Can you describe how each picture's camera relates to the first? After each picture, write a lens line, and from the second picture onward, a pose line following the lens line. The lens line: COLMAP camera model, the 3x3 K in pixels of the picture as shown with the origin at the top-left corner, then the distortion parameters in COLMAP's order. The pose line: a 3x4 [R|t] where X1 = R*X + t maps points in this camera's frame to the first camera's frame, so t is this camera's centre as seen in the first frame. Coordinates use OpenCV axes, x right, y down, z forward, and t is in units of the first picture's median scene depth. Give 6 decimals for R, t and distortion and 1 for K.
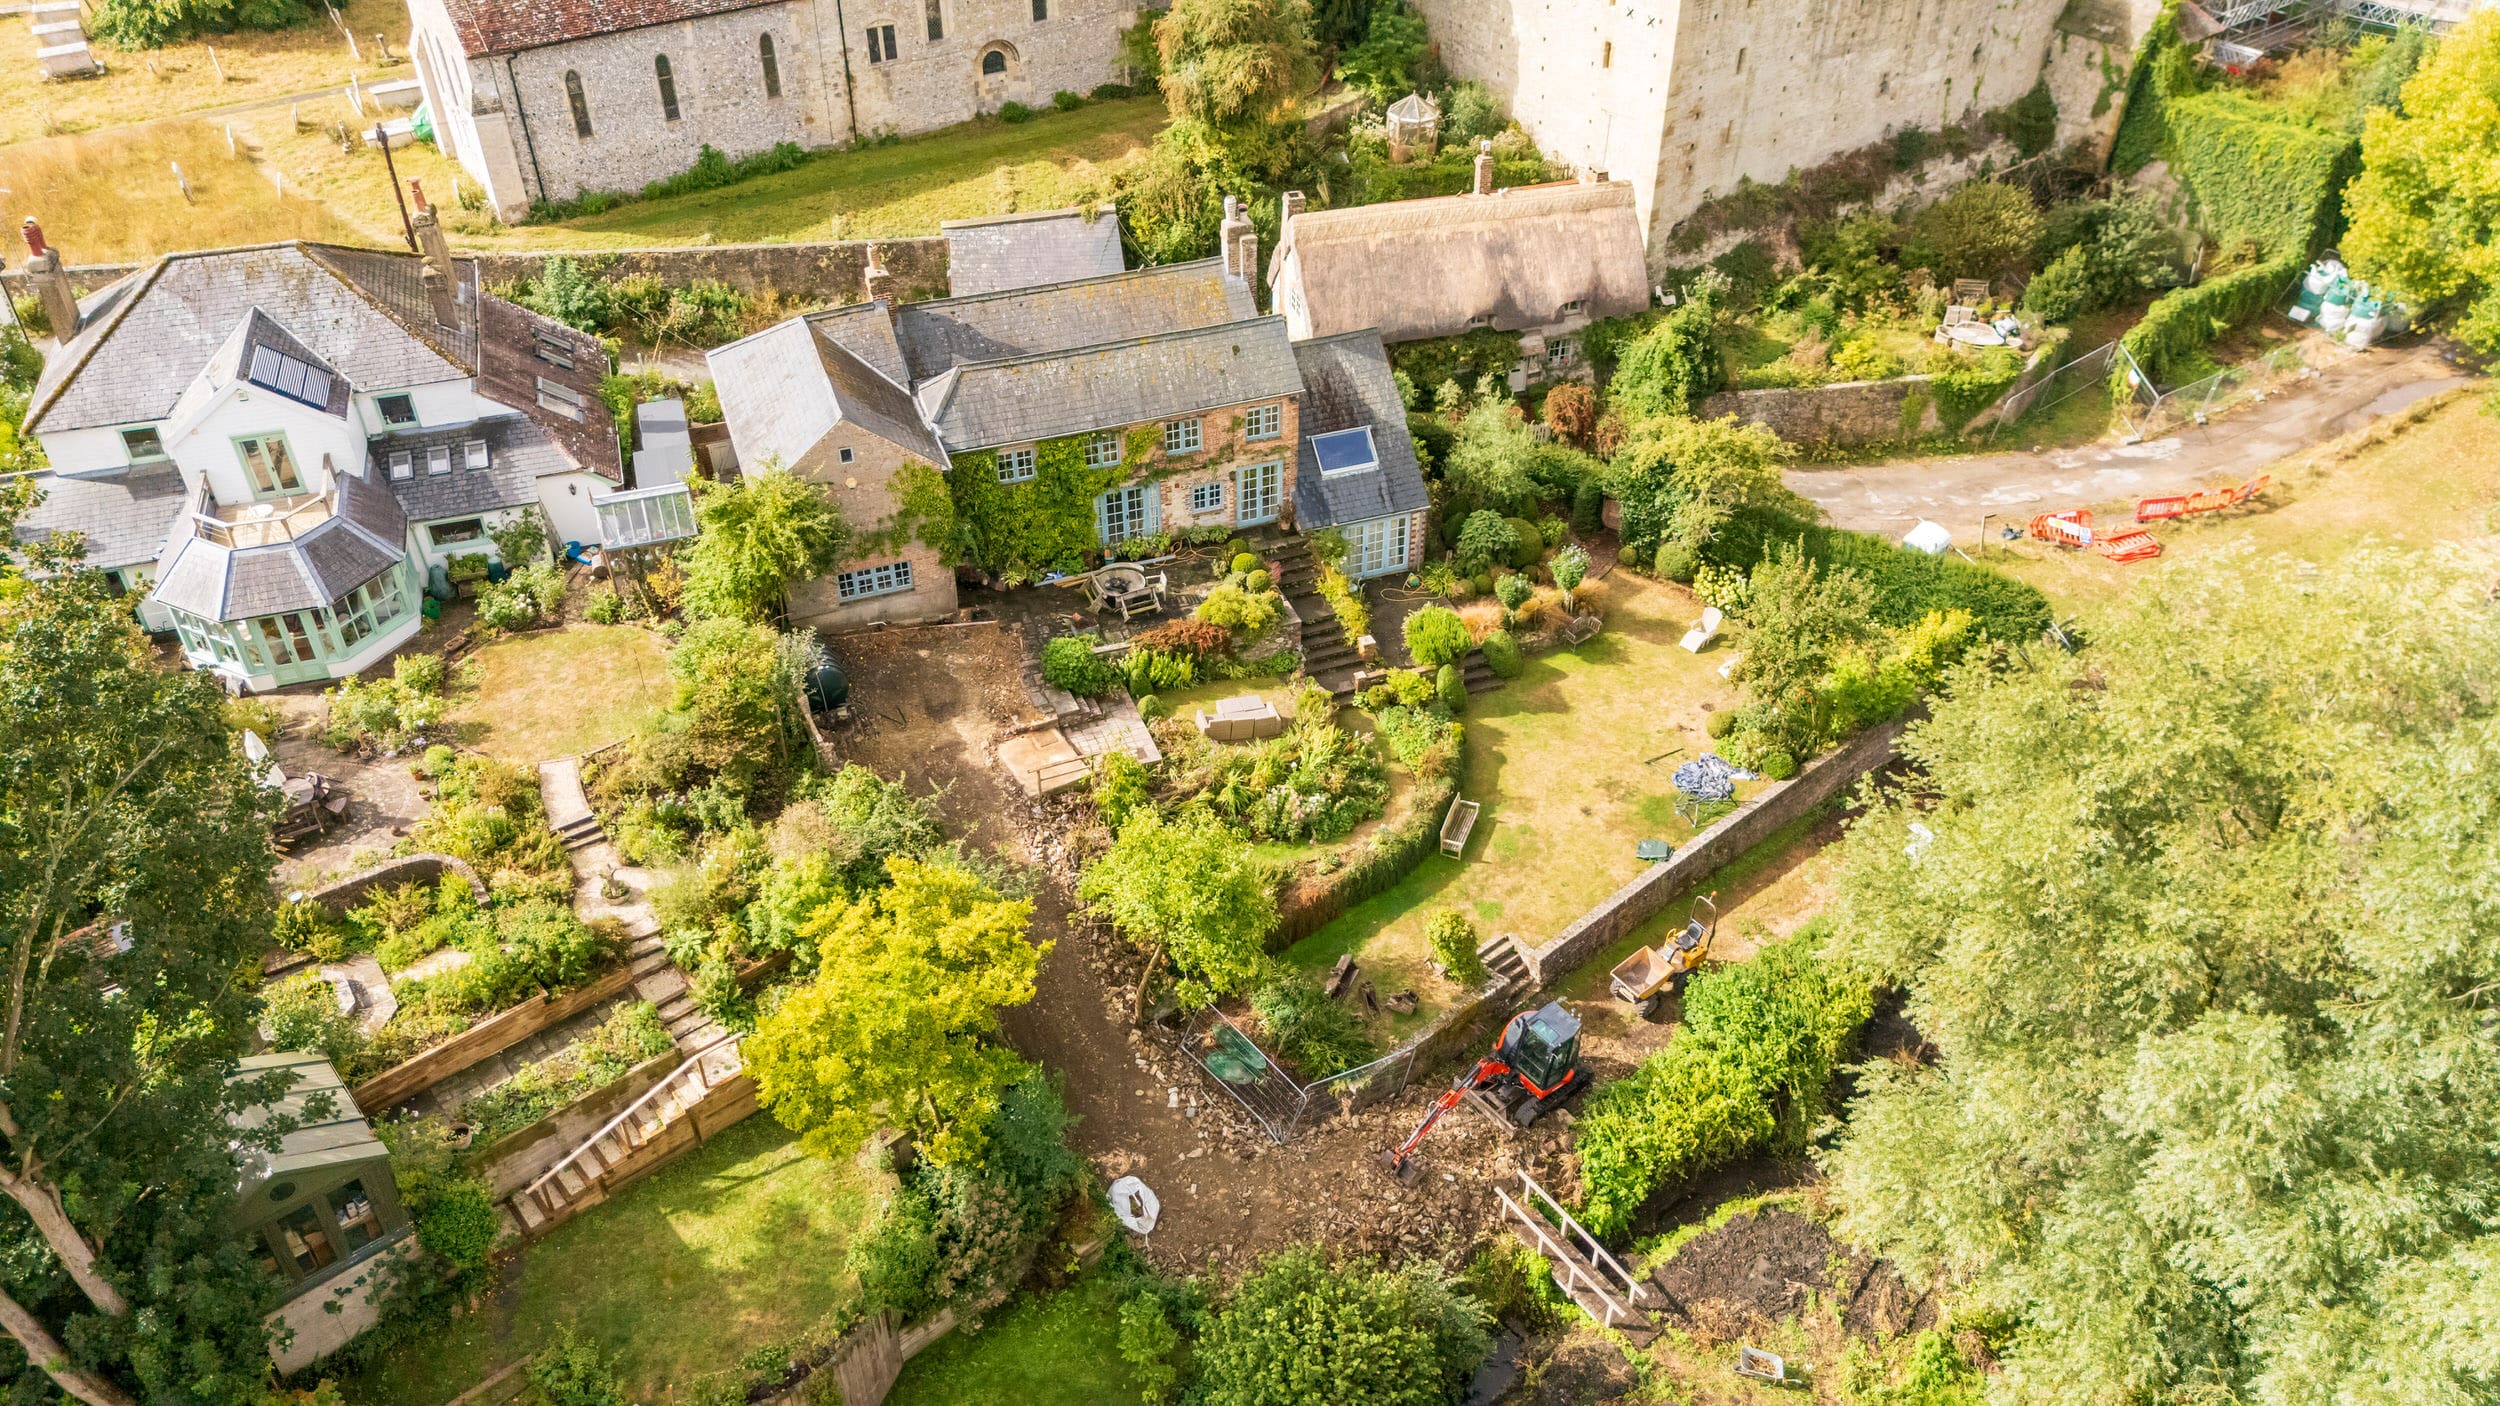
lens RADIAL K [[1827.1, 0, 1247.3], [0, 1827.1, 714.9], [0, 0, 1]] dist [0.081551, -0.084468]
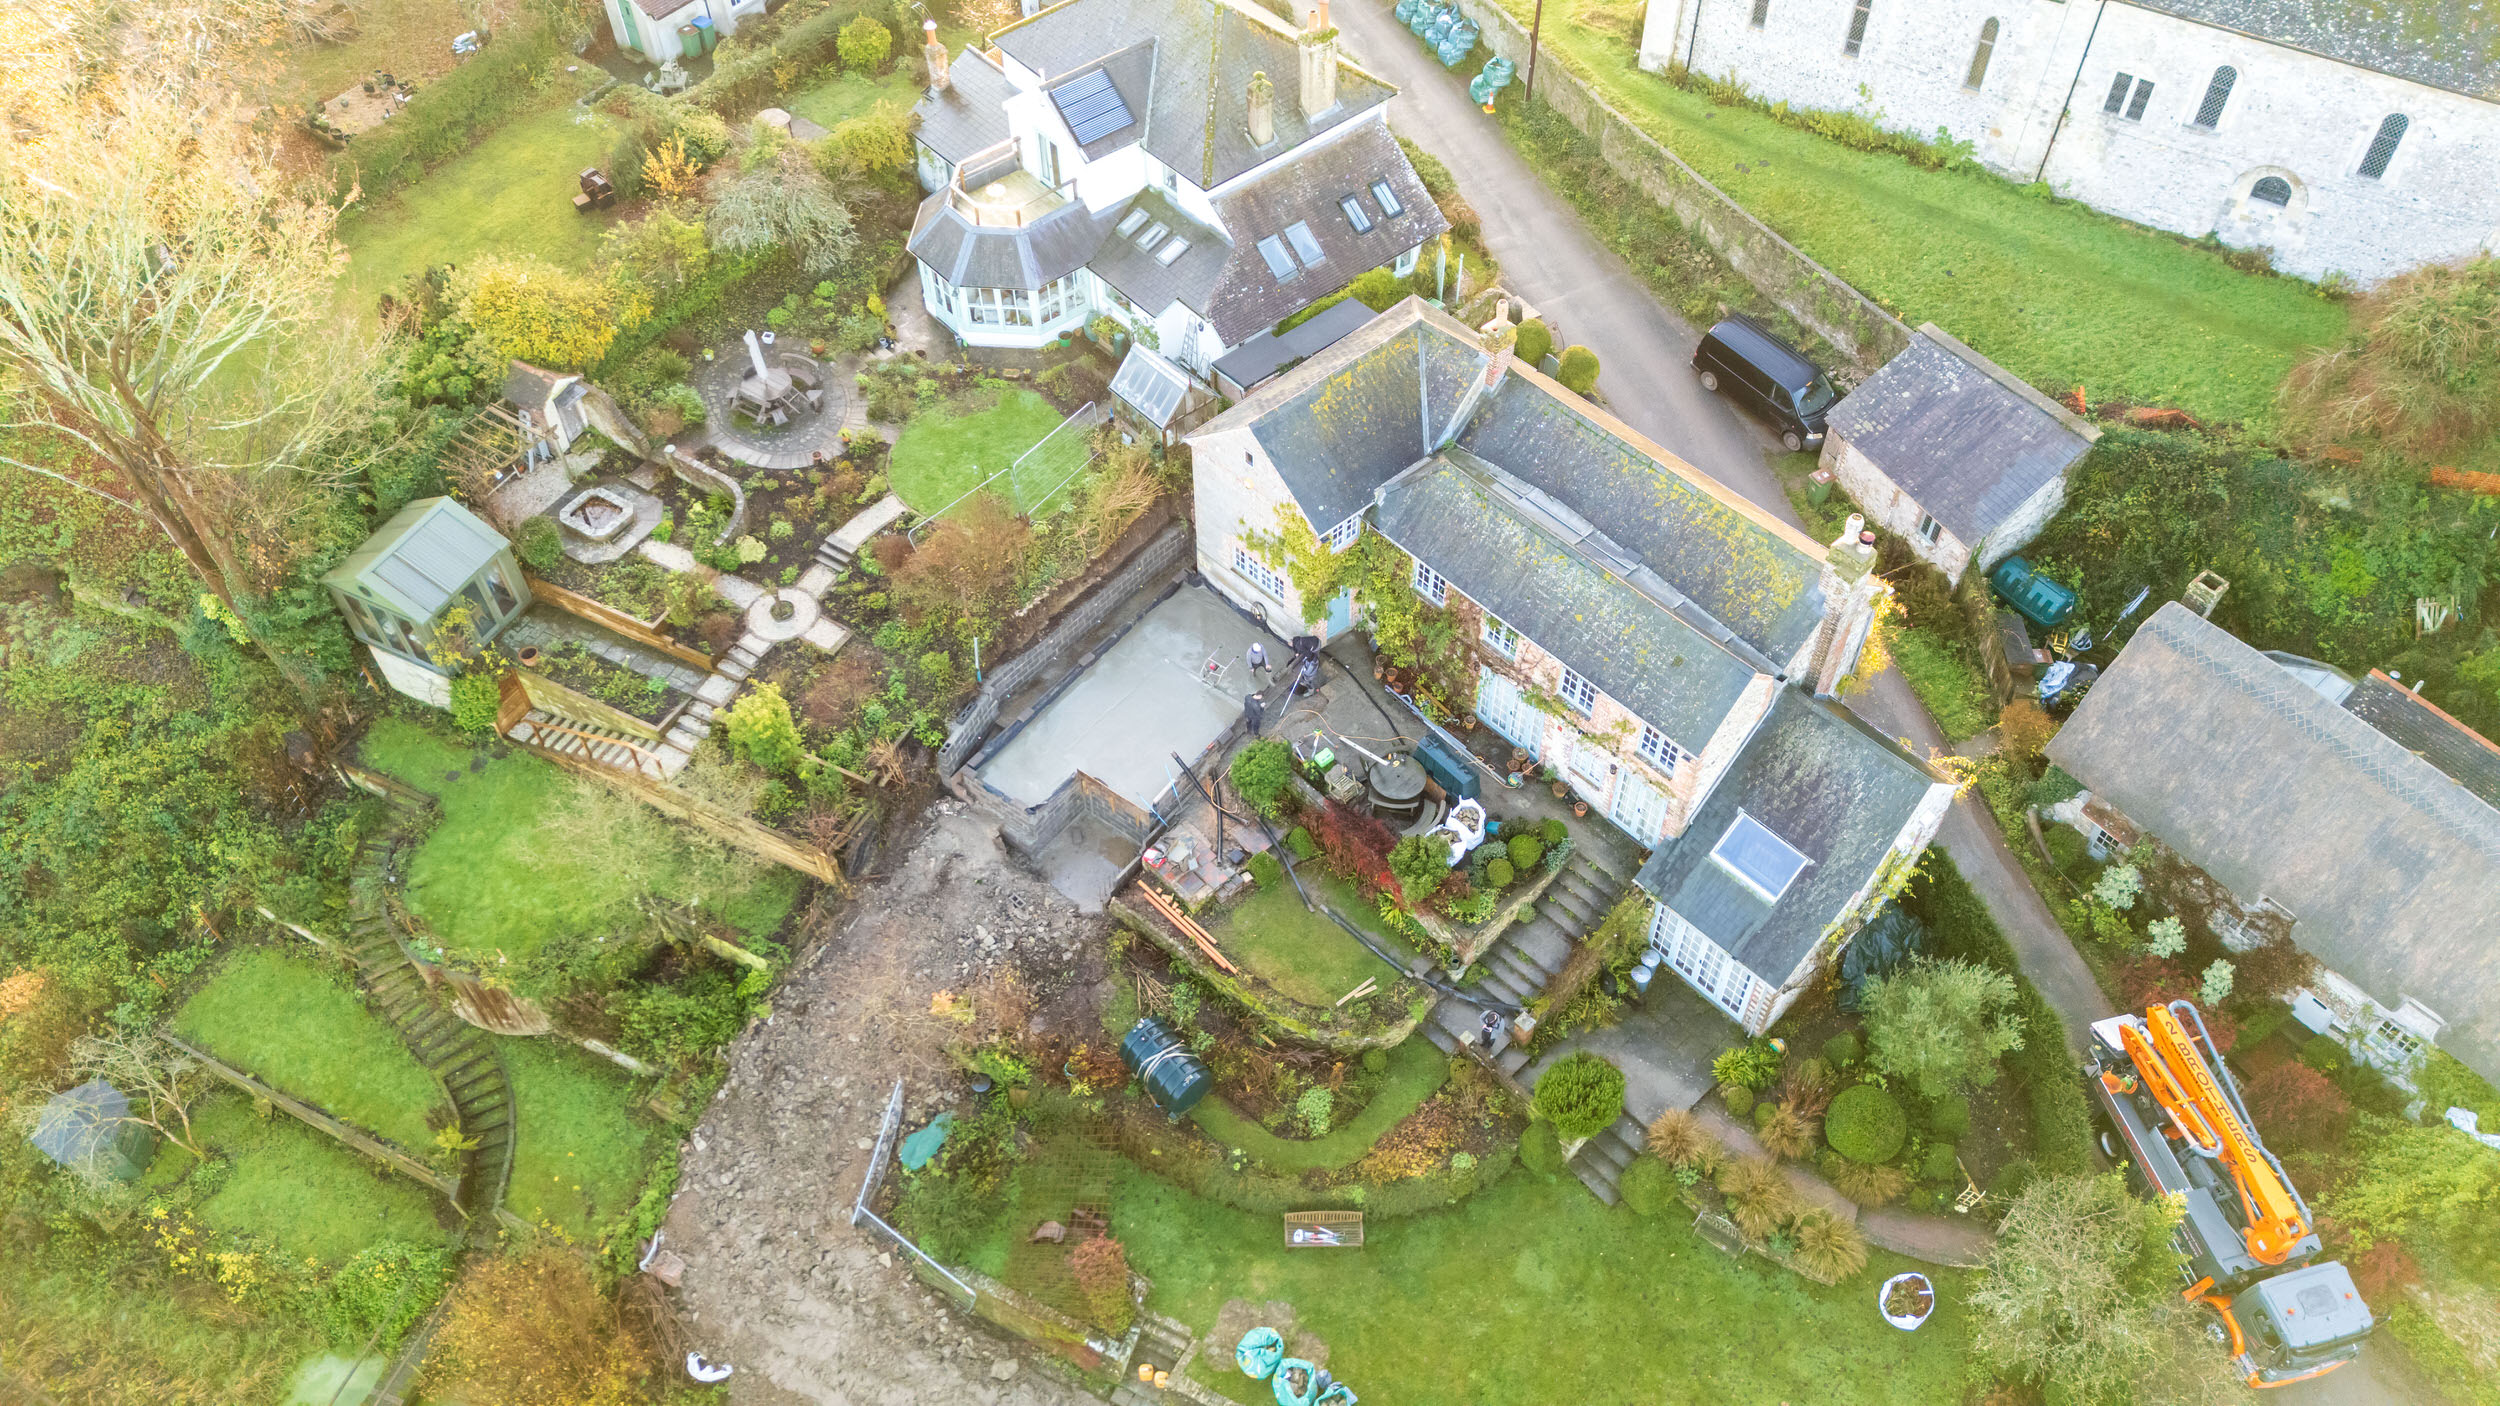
lens RADIAL K [[1827.1, 0, 1246.9], [0, 1827.1, 711.0], [0, 0, 1]] dist [0.081551, -0.084468]
pose [[0.380192, 0.698905, -0.605794, 0.411959], [-0.561536, 0.694871, 0.449257, -0.429716], [0.734936, 0.169371, 0.656644, 0.342261]]
